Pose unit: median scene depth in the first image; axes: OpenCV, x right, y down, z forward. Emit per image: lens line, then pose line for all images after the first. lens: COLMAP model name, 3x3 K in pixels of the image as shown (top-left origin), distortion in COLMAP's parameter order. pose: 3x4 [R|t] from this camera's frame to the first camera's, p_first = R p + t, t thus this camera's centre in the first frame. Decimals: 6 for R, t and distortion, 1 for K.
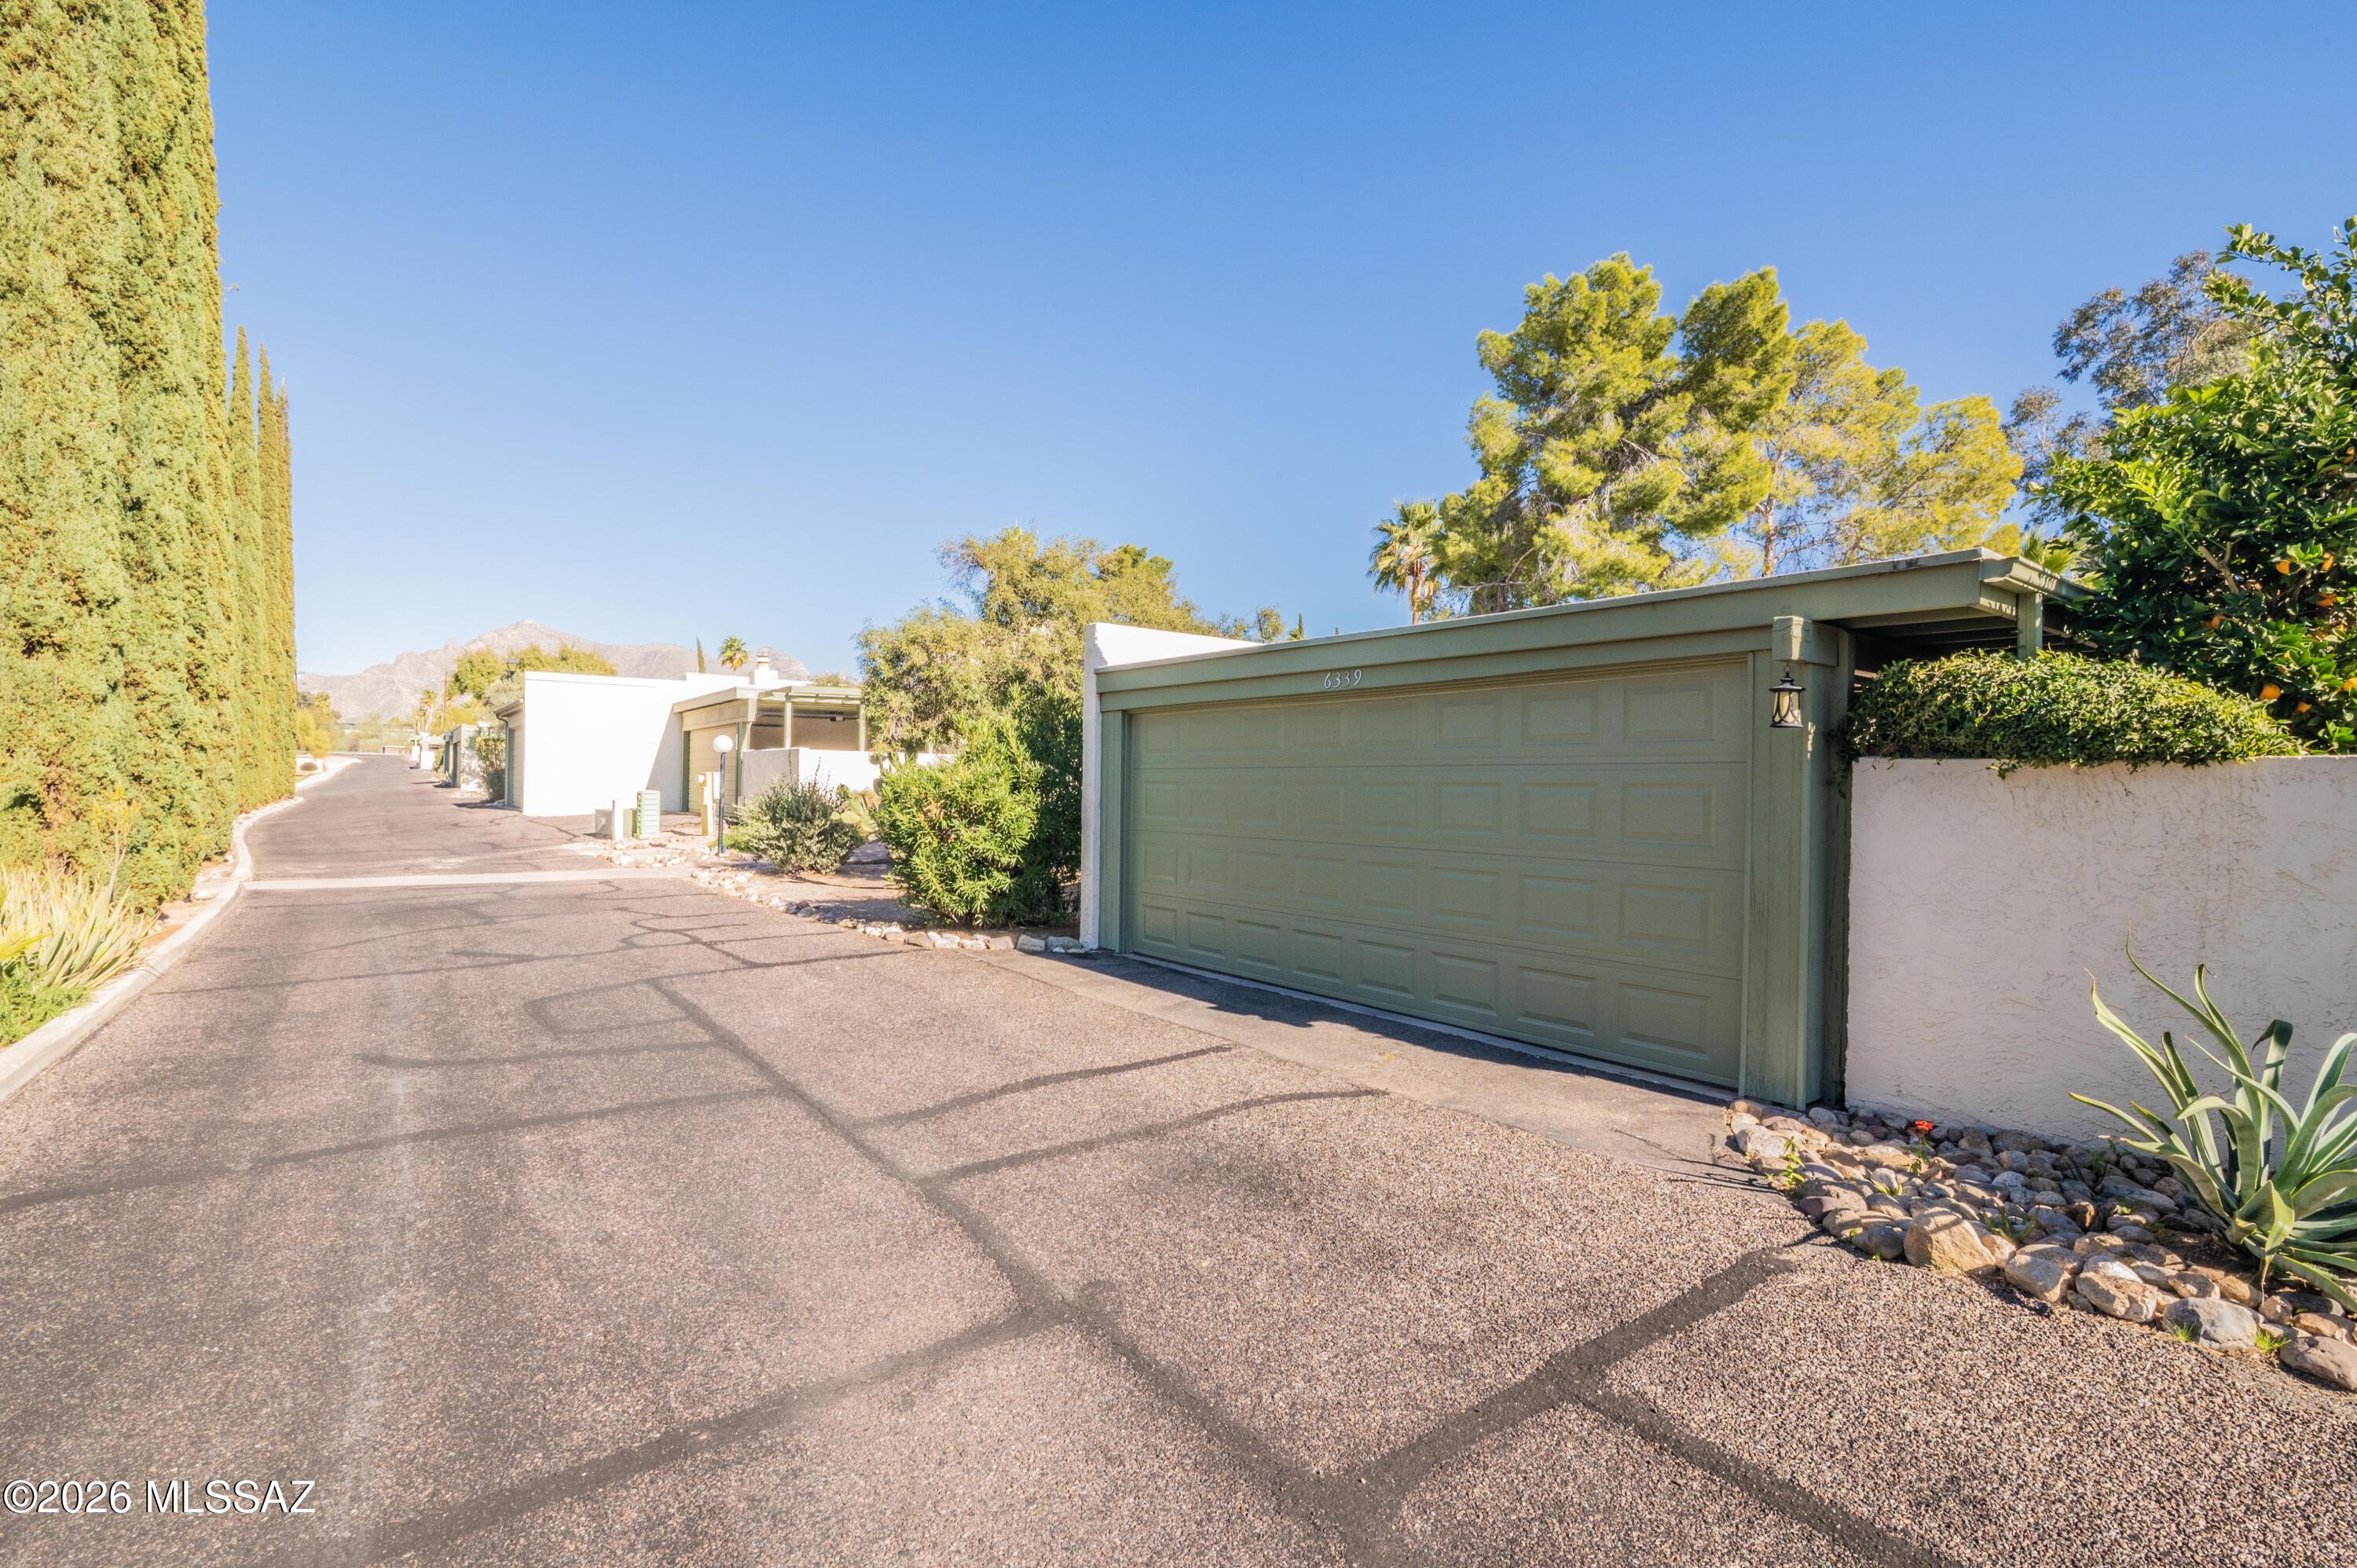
lens RADIAL K [[1065.1, 0, 1174.6], [0, 1065.1, 785.8], [0, 0, 1]] dist [-0.011986, 0.000352]
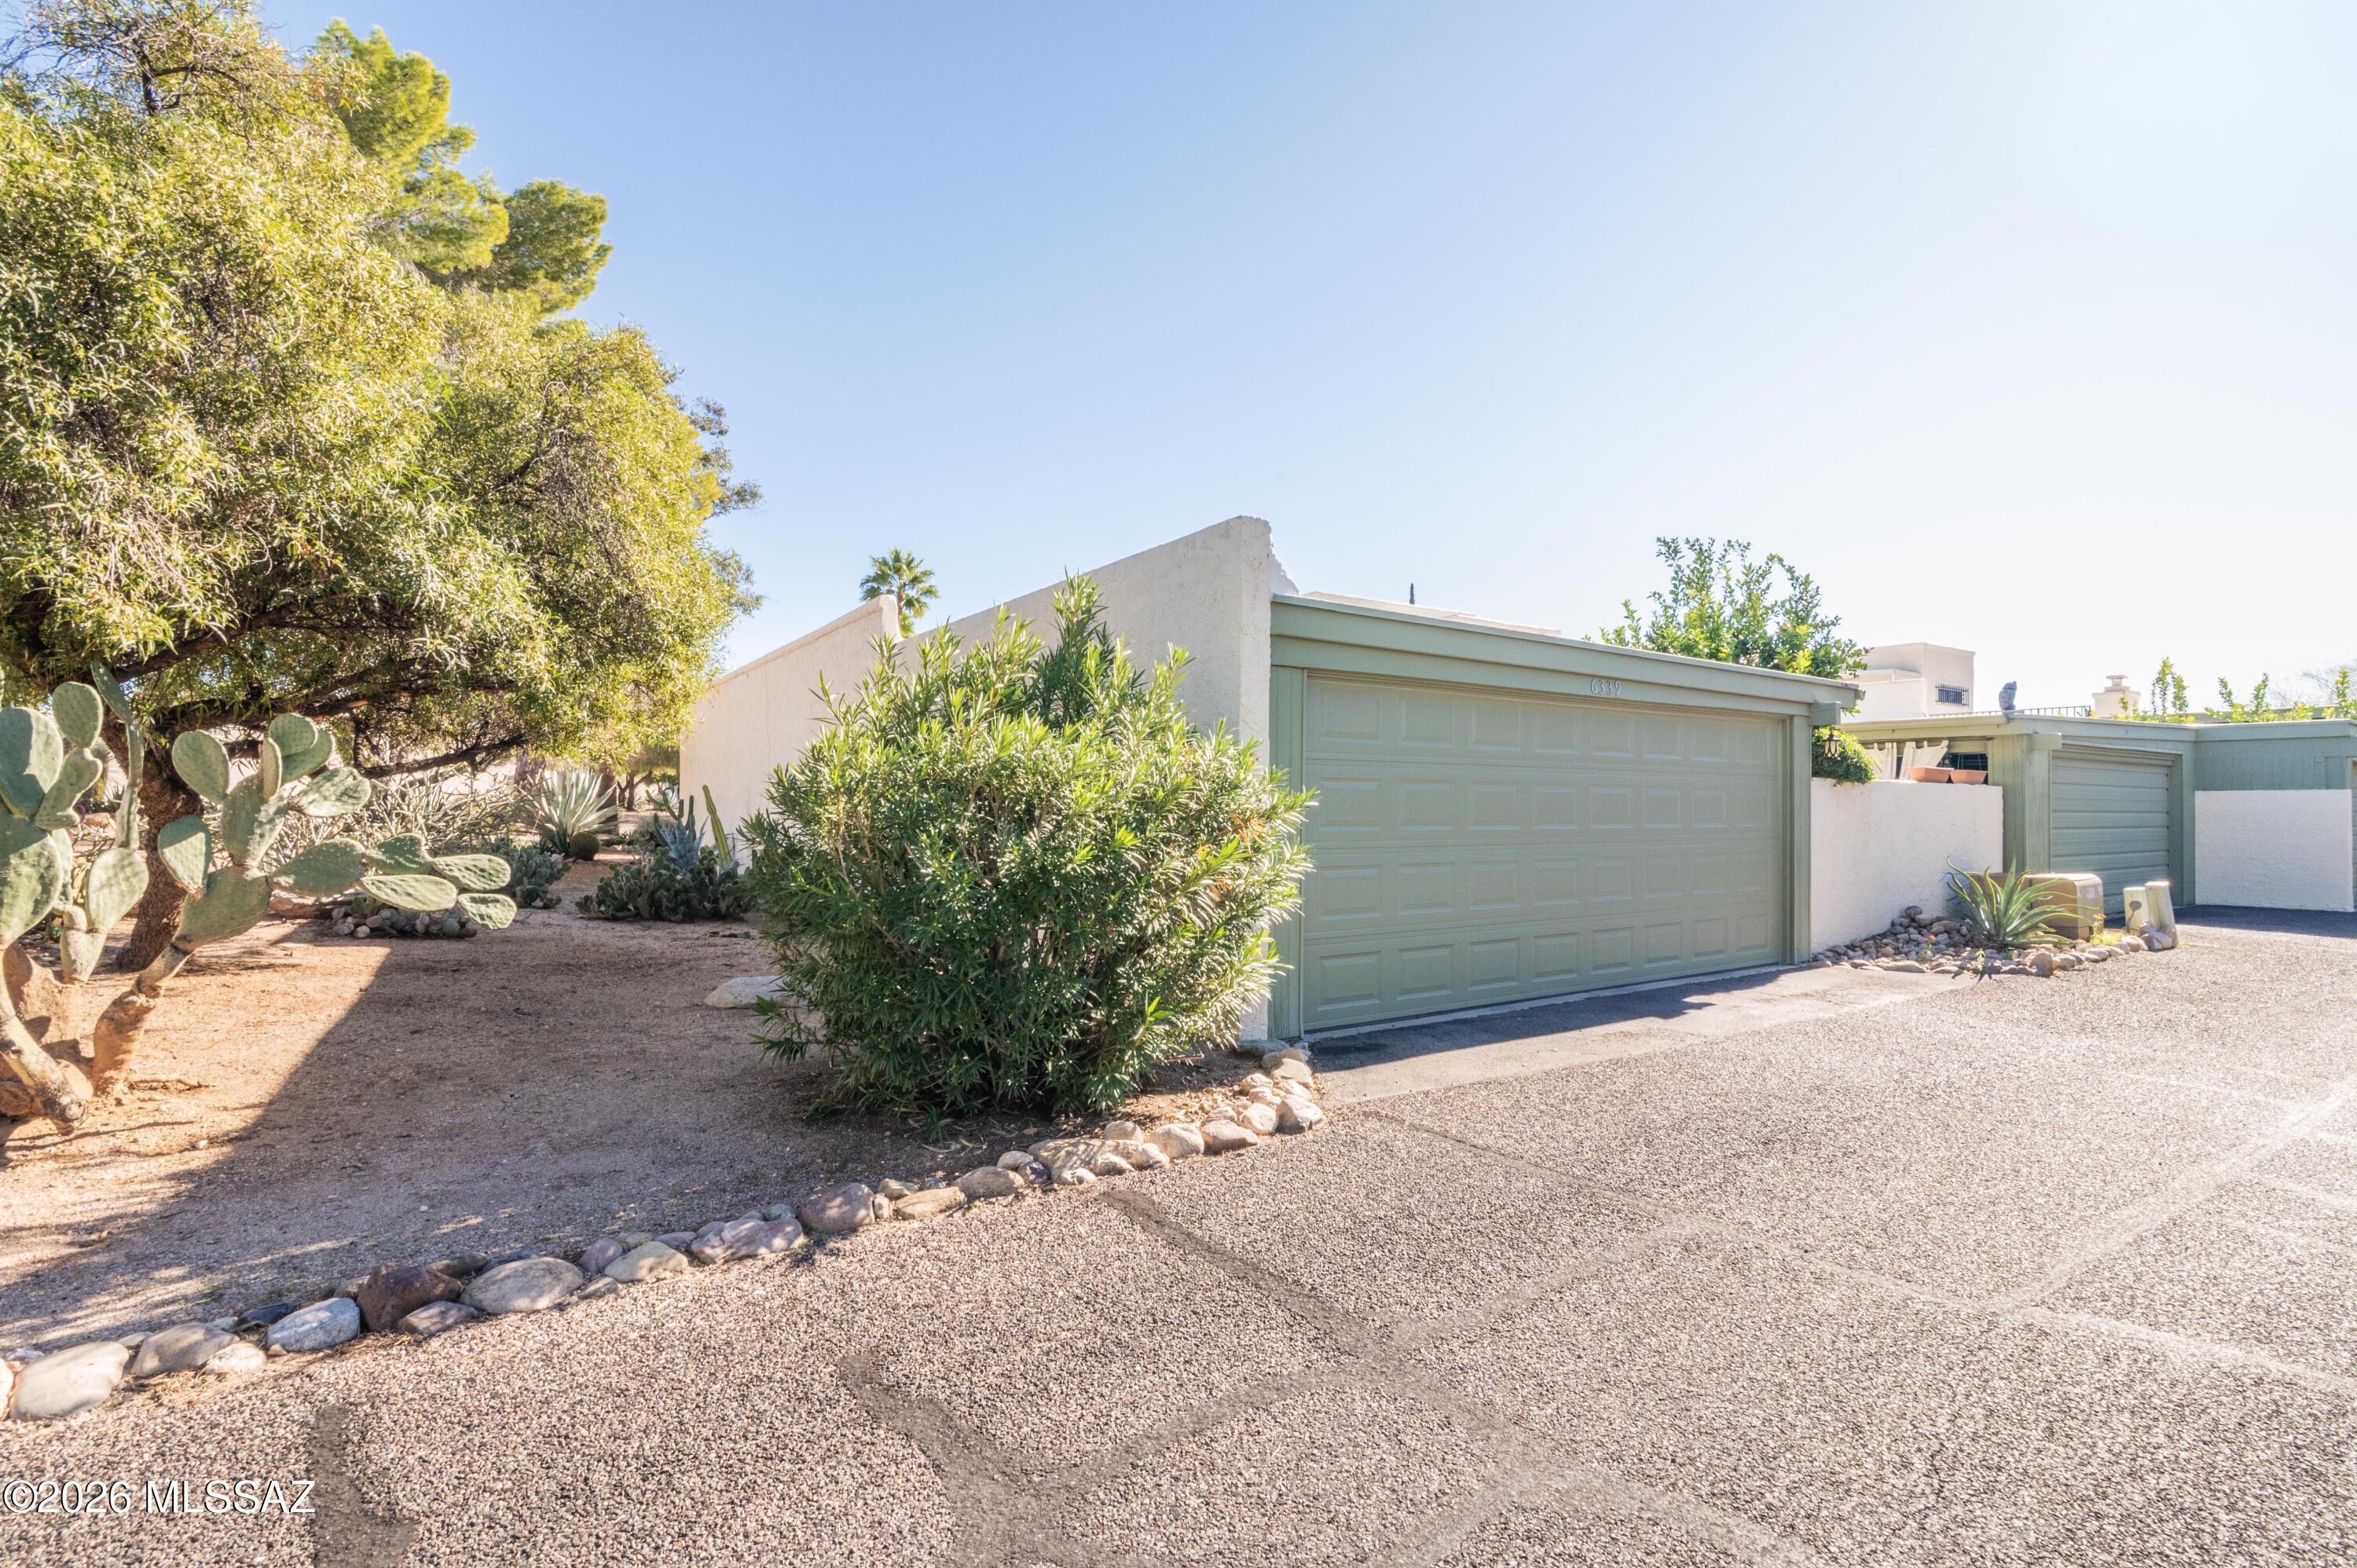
lens RADIAL K [[1068.4, 0, 1230.5], [0, 1068.4, 784.4], [0, 0, 1]] dist [-0.021039, 0.001696]
pose [[0.070866, 0.000421, 0.997486, -0.282002], [-0.010323, 0.999947, 0.000312, 0.000403], [-0.997432, -0.010319, 0.070867, 0.395610]]
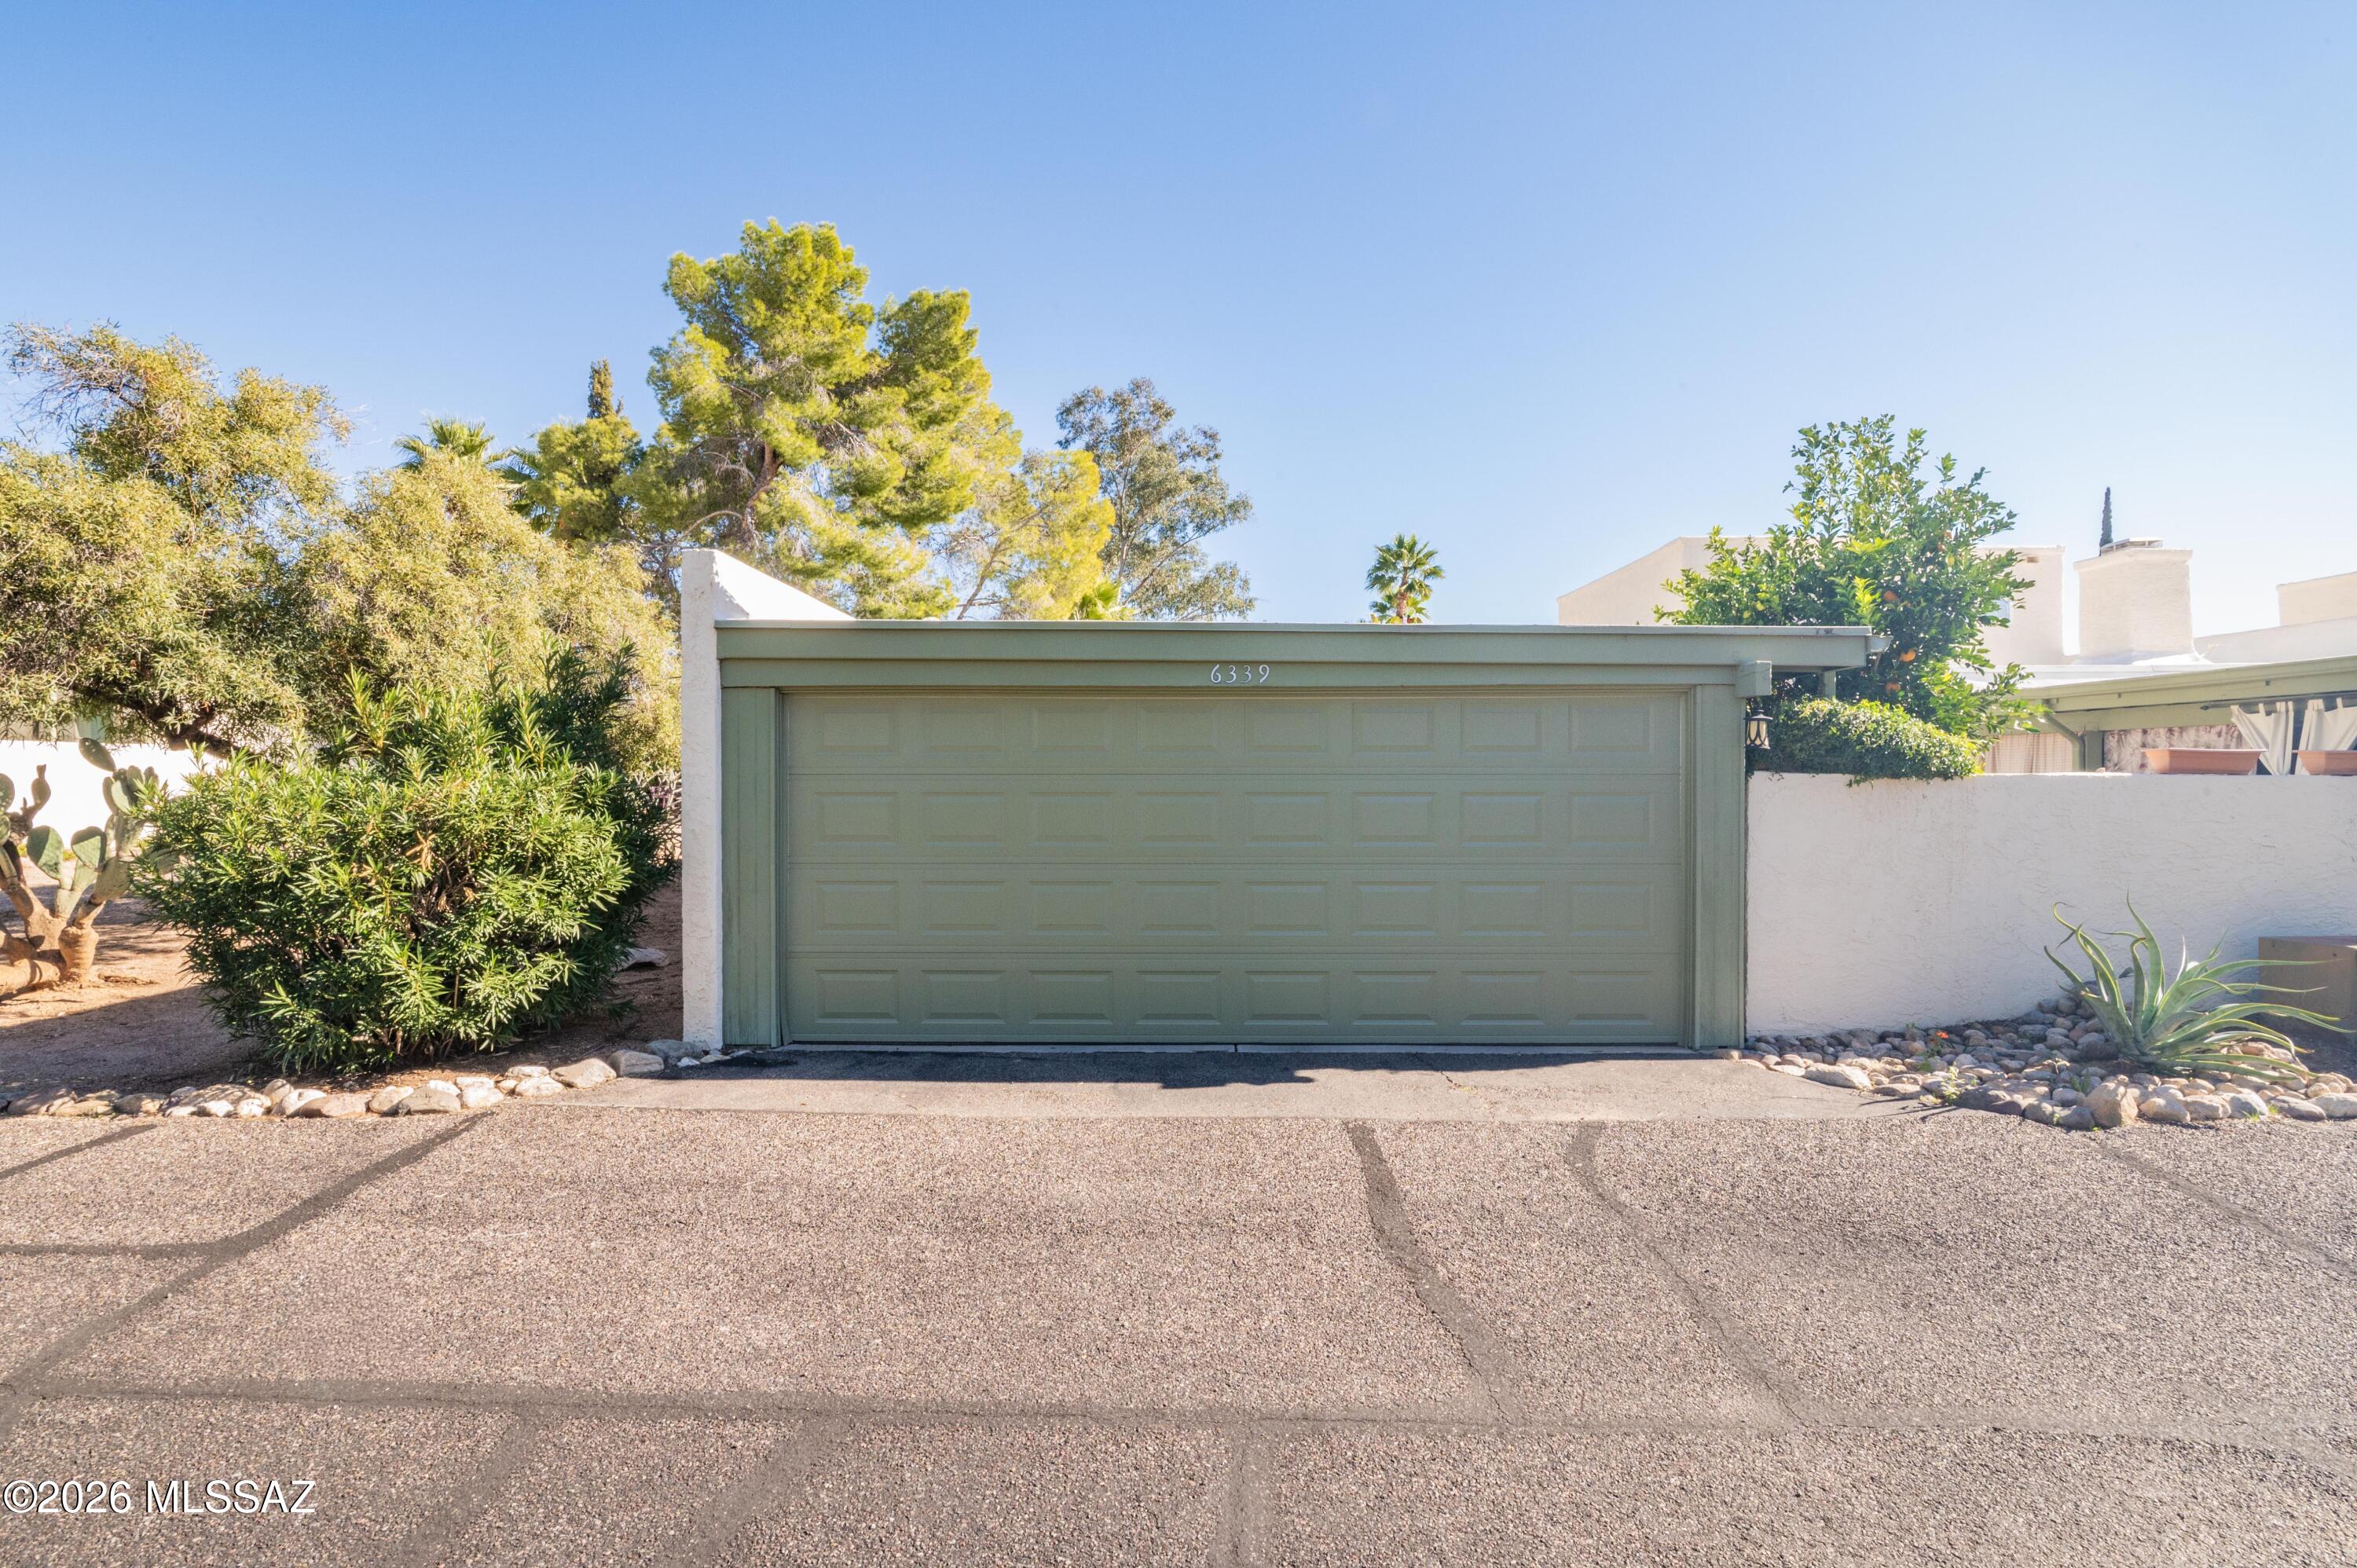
lens RADIAL K [[1068.4, 0, 1178.6], [0, 1068.4, 798.5], [0, 0, 1]] dist [-0.021039, 0.001696]
pose [[0.618499, -0.032045, 0.785132, -0.166685], [0.007632, 0.999366, 0.034777, -0.008912], [-0.785748, -0.015518, 0.618352, 0.149841]]
